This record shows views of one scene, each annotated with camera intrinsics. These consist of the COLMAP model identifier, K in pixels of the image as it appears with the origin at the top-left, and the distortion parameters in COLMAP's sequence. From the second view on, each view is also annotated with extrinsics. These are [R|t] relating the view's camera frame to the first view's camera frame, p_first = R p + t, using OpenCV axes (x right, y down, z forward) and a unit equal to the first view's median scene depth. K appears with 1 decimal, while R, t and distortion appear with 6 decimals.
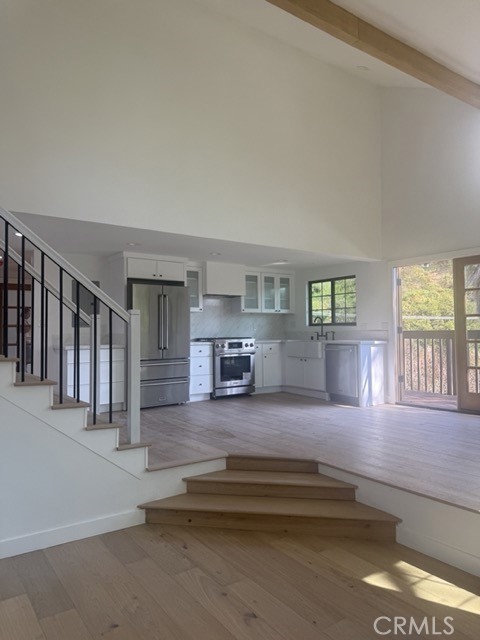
lens RADIAL K [[445.5, 0, 240.0], [0, 445.5, 320.0], [0, 0, 1]] dist [0.076763, -0.099942]
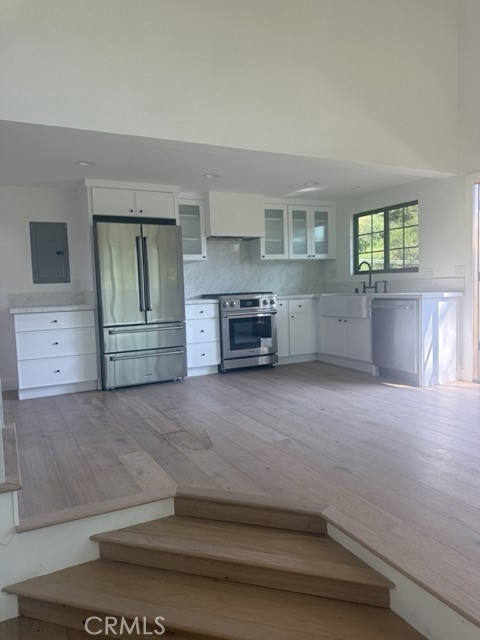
lens RADIAL K [[445.5, 0, 240.0], [0, 445.5, 320.0], [0, 0, 1]] dist [0.076763, -0.099942]
pose [[0.989928, -0.013618, -0.140915, 0.079864], [0.028221, 0.994368, 0.102156, 0.007727], [0.138731, -0.105104, 0.984737, 0.246923]]
